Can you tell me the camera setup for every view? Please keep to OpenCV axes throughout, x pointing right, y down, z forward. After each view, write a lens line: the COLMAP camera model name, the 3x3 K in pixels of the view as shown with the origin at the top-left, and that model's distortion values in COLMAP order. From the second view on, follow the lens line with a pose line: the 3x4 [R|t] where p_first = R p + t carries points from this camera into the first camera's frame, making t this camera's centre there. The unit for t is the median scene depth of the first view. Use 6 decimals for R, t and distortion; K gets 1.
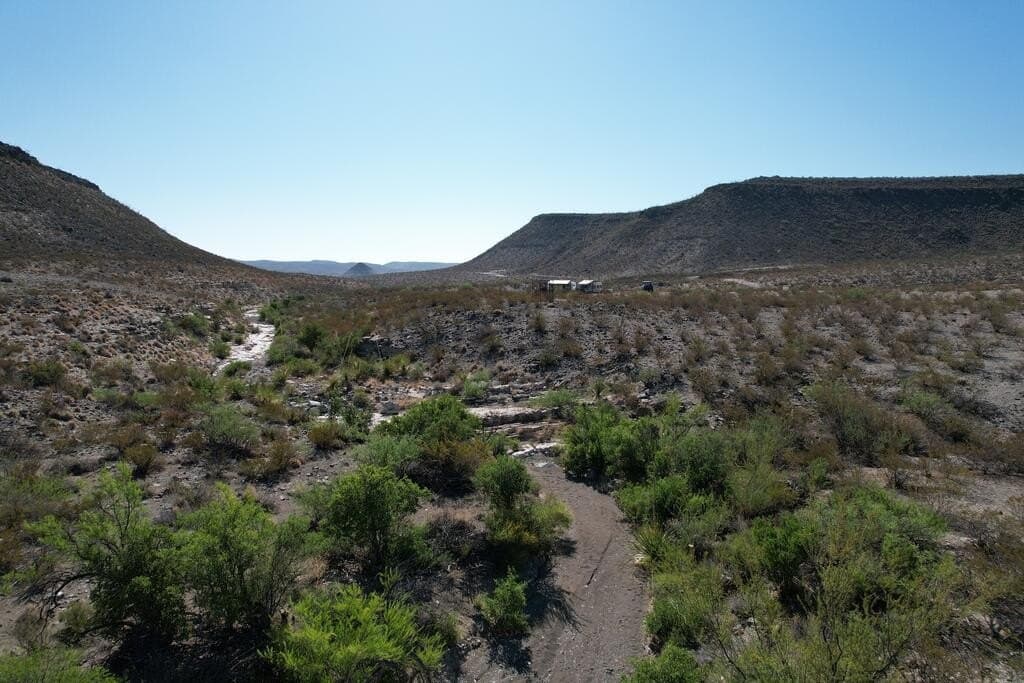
lens RADIAL K [[665.6, 0, 512.0], [0, 665.6, 341.5], [0, 0, 1]] dist [-0.023498, 0.001599]
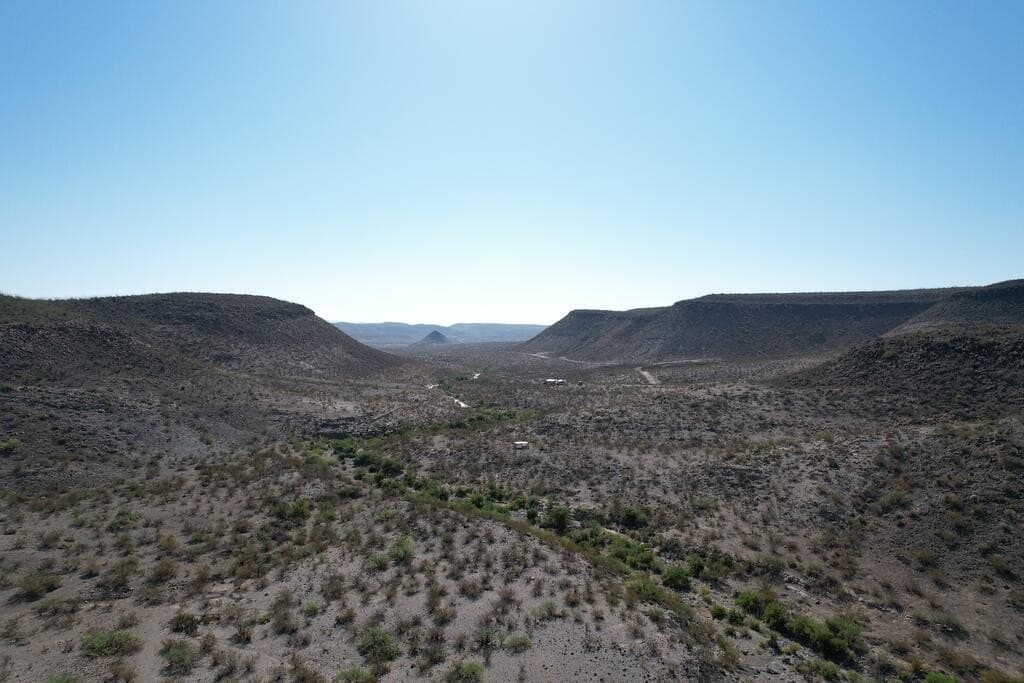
lens RADIAL K [[665.6, 0, 512.0], [0, 665.6, 341.5], [0, 0, 1]] dist [-0.023498, 0.001599]
pose [[0.995864, -0.000777, -0.090856, 0.052107], [-0.006845, 0.996480, -0.083547, -0.007198], [0.090601, 0.083824, 0.992353, -0.550403]]
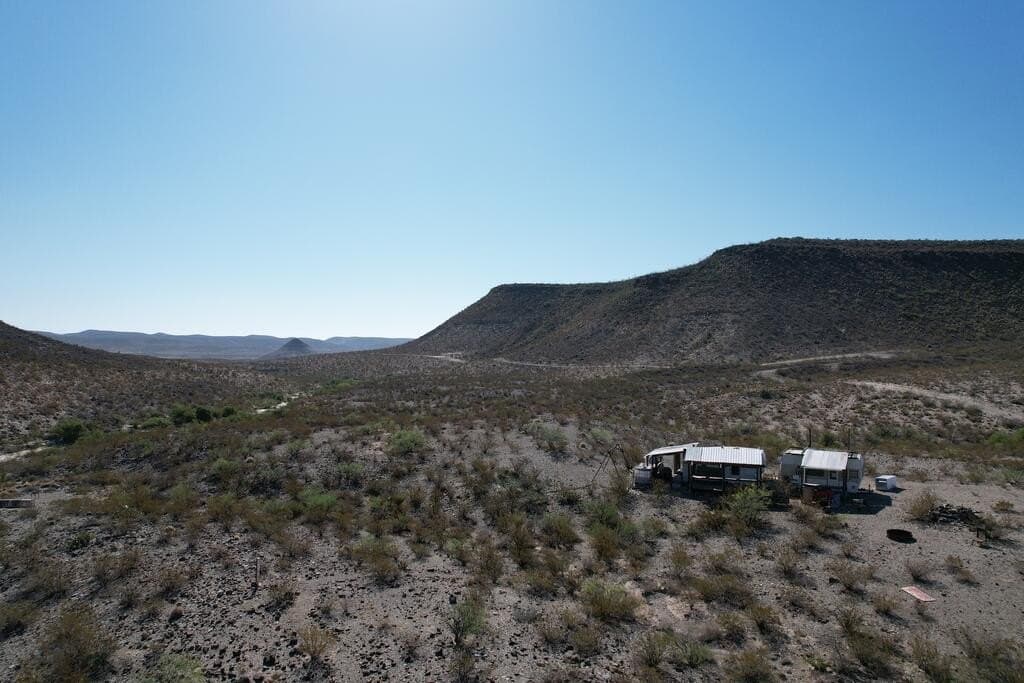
lens RADIAL K [[665.6, 0, 512.0], [0, 665.6, 341.5], [0, 0, 1]] dist [-0.023498, 0.001599]
pose [[0.996680, -0.001346, 0.081413, -0.015758], [0.010369, 0.993821, -0.110507, -0.036135], [-0.080761, 0.110984, 0.990535, 0.233633]]
